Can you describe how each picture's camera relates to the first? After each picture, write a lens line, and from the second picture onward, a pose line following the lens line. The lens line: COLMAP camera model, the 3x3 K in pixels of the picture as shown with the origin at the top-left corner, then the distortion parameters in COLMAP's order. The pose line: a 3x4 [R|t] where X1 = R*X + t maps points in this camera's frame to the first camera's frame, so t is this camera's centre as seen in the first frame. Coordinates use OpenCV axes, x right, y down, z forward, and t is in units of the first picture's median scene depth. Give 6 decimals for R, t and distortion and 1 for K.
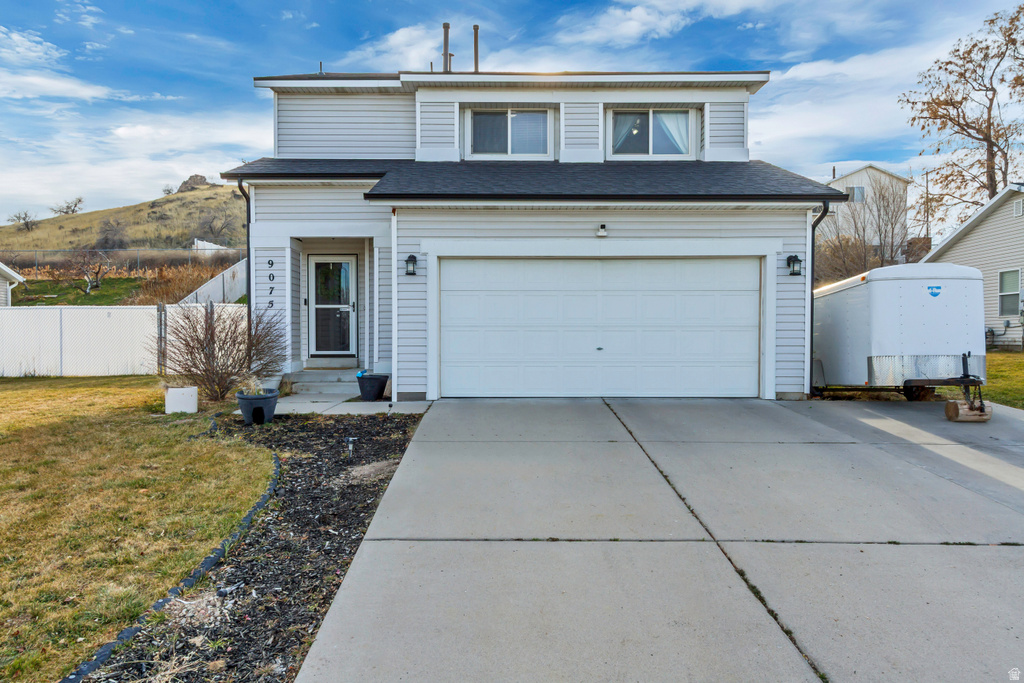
lens RADIAL K [[621.0, 0, 513.6], [0, 621.0, 346.9], [0, 0, 1]] dist [0.011875, 0.000140]
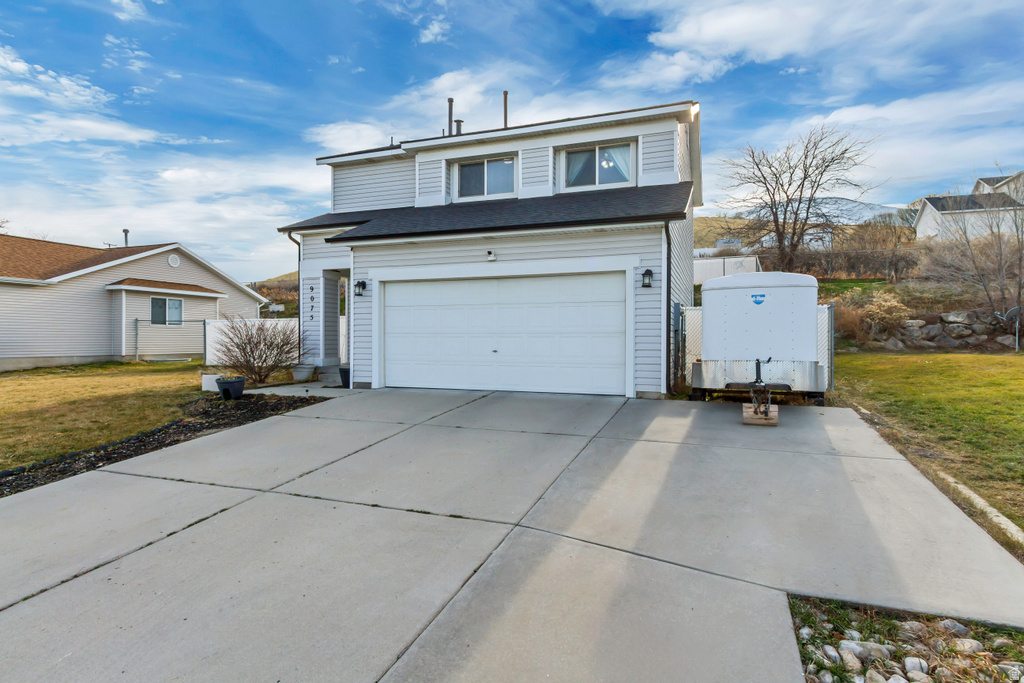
lens RADIAL K [[524.1, 0, 512.0], [0, 524.1, 341.5], [0, 0, 1]] dist [0.002311, 0.000101]
pose [[0.942711, 0.002952, -0.333599, 0.437845], [-0.006450, 0.999935, -0.009378, -0.005728], [0.333549, 0.010992, 0.942669, 0.025426]]
